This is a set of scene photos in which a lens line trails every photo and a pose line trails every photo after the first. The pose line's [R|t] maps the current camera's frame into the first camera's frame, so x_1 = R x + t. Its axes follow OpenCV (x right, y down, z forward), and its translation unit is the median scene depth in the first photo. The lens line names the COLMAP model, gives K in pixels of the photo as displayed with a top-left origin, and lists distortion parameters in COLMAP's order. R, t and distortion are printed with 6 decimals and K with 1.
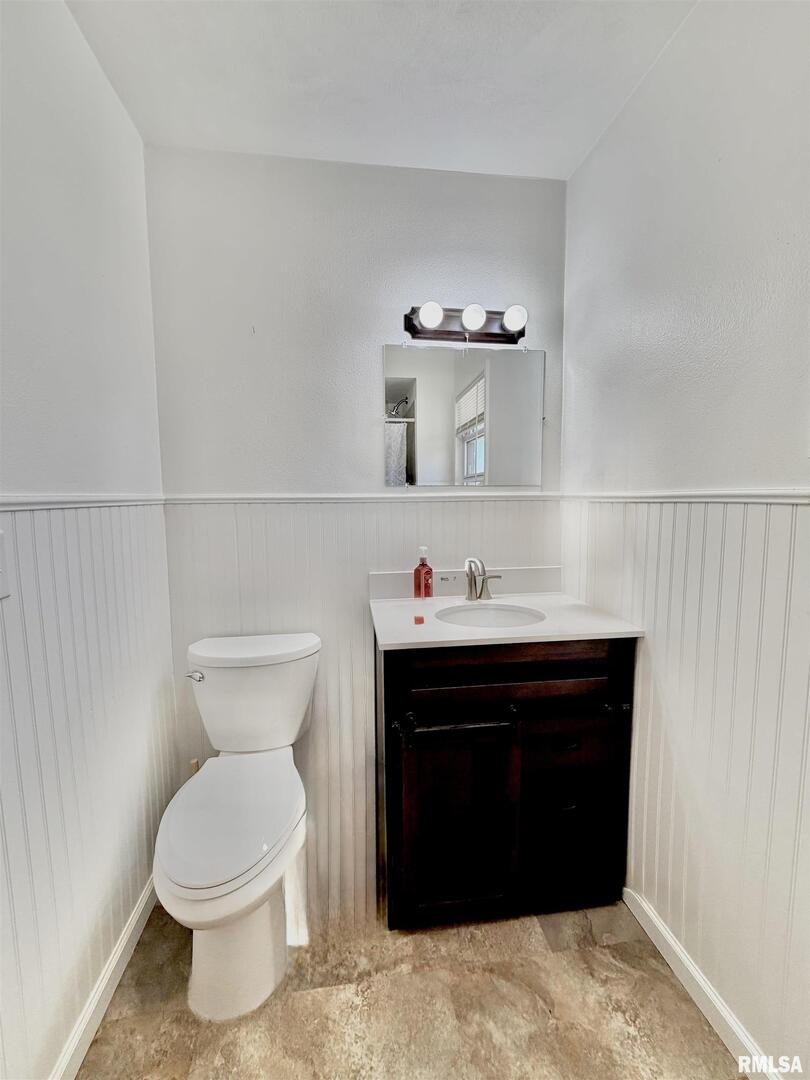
lens RADIAL K [[432.1, 0, 405.4], [0, 432.1, 541.8], [0, 0, 1]] dist [-0.000050, 0.000316]
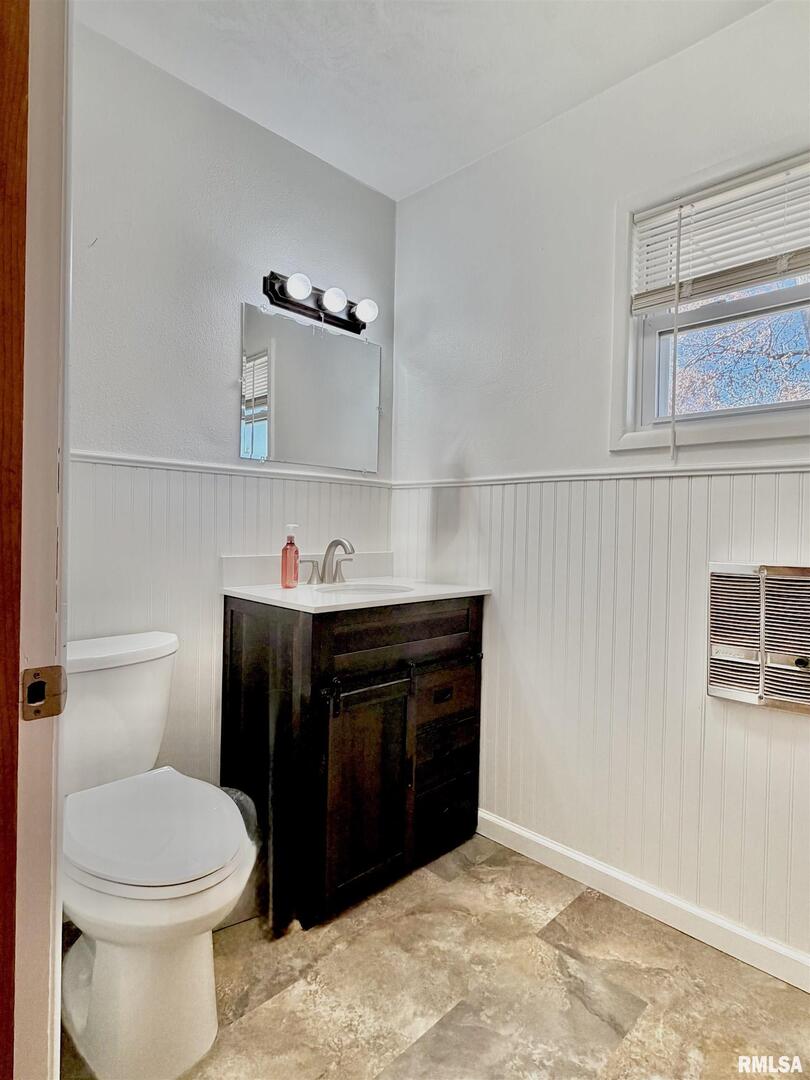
lens RADIAL K [[557.0, 0, 402.2], [0, 557.0, 532.7], [0, 0, 1]] dist [0.000199, 0.000625]
pose [[0.804351, 0.014619, 0.593975, -0.608024], [0.030600, 0.997351, -0.065985, 0.147200], [-0.593366, 0.071251, 0.801773, -0.132694]]
